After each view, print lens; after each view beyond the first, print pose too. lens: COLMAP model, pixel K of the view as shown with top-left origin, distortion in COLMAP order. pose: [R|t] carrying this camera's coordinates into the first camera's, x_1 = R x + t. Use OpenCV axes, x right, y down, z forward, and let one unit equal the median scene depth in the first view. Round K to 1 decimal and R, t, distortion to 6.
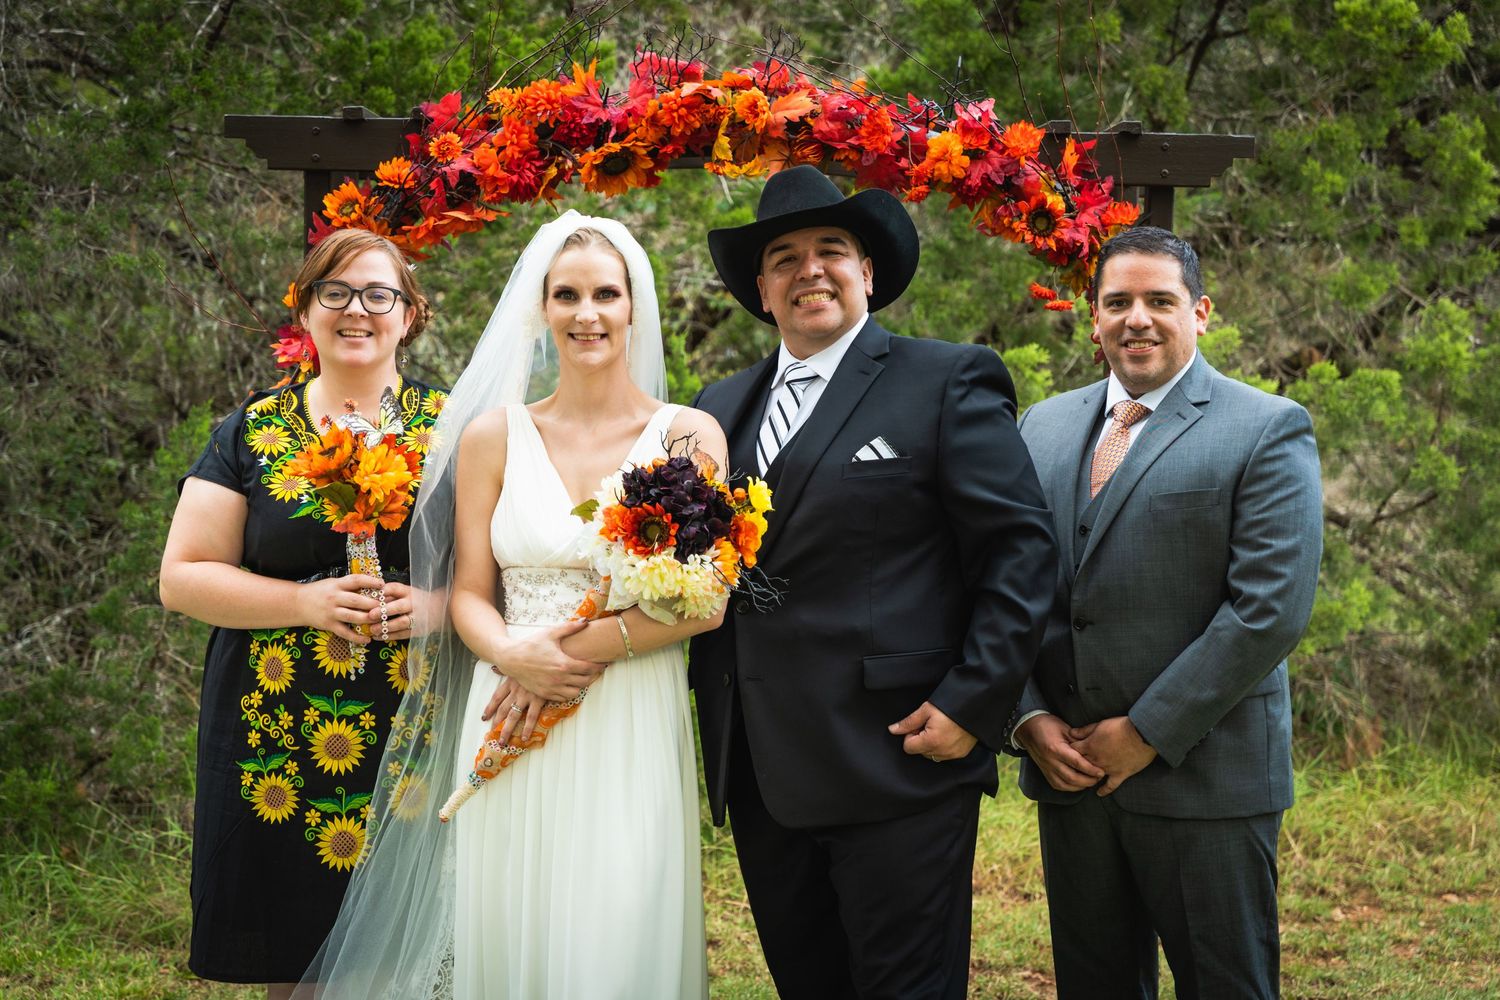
lens RADIAL K [[3053.5, 0, 744.7], [0, 3053.5, 498.9], [0, 0, 1]] dist [0.005824, -0.259684]
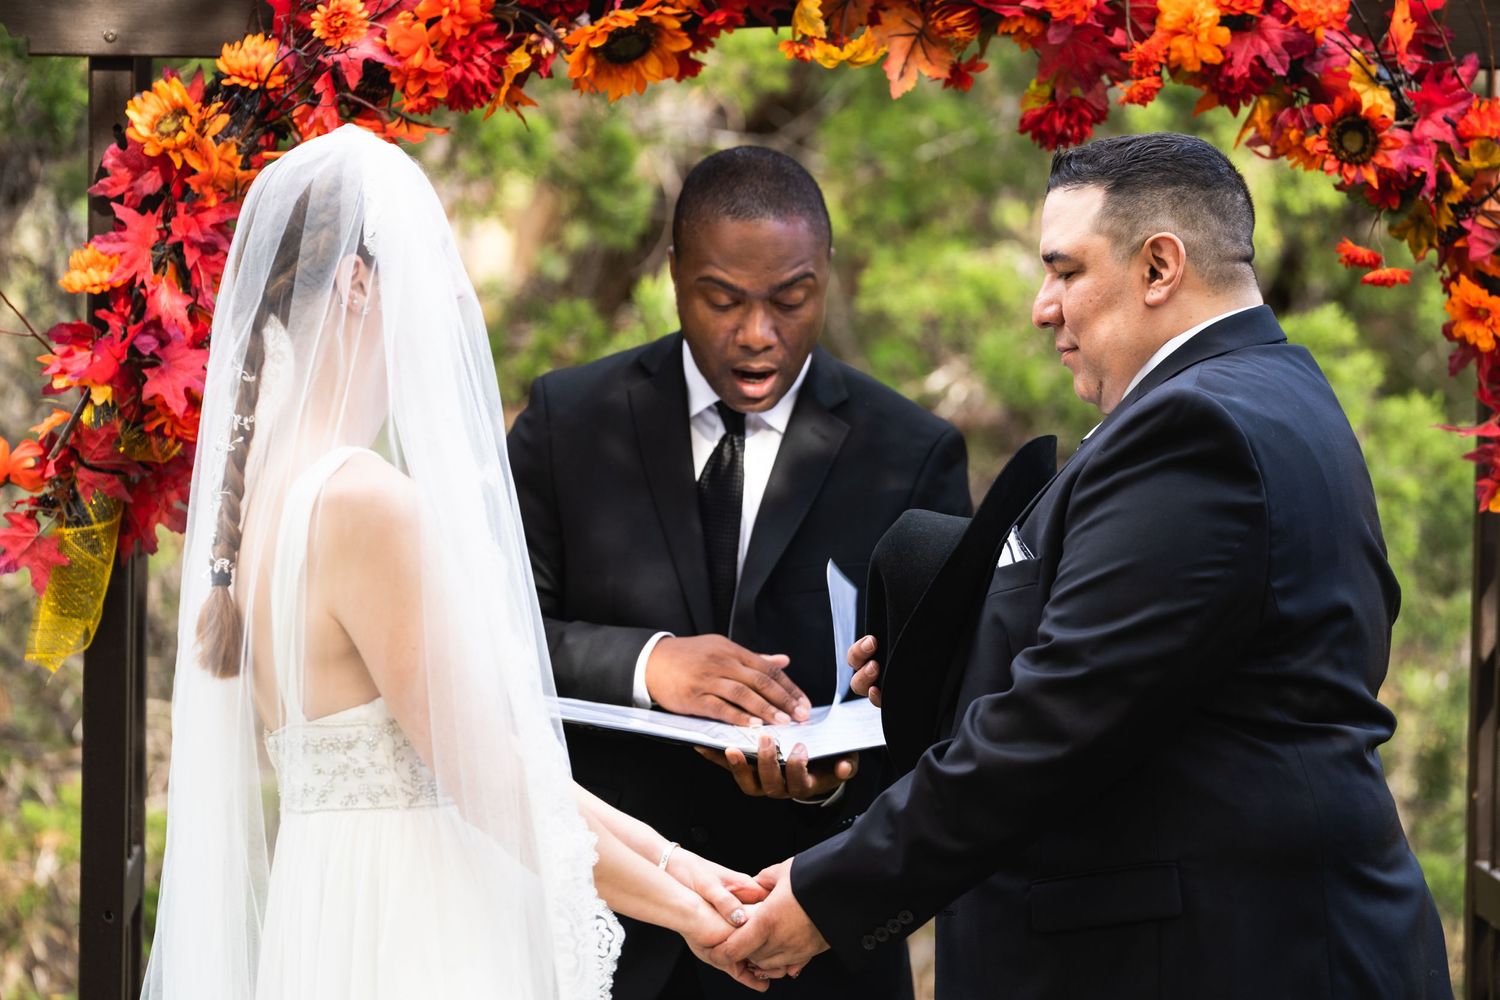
lens RADIAL K [[8588.4, 0, 748.5], [0, 8588.4, 499.8], [0, 0, 1]] dist [0.010795, 4.764226]
pose [[0.999927, -0.008798, 0.008312, -0.033475], [0.008888, 0.999901, -0.010902, -0.004059], [-0.008215, 0.010975, 0.999906, -0.649379]]
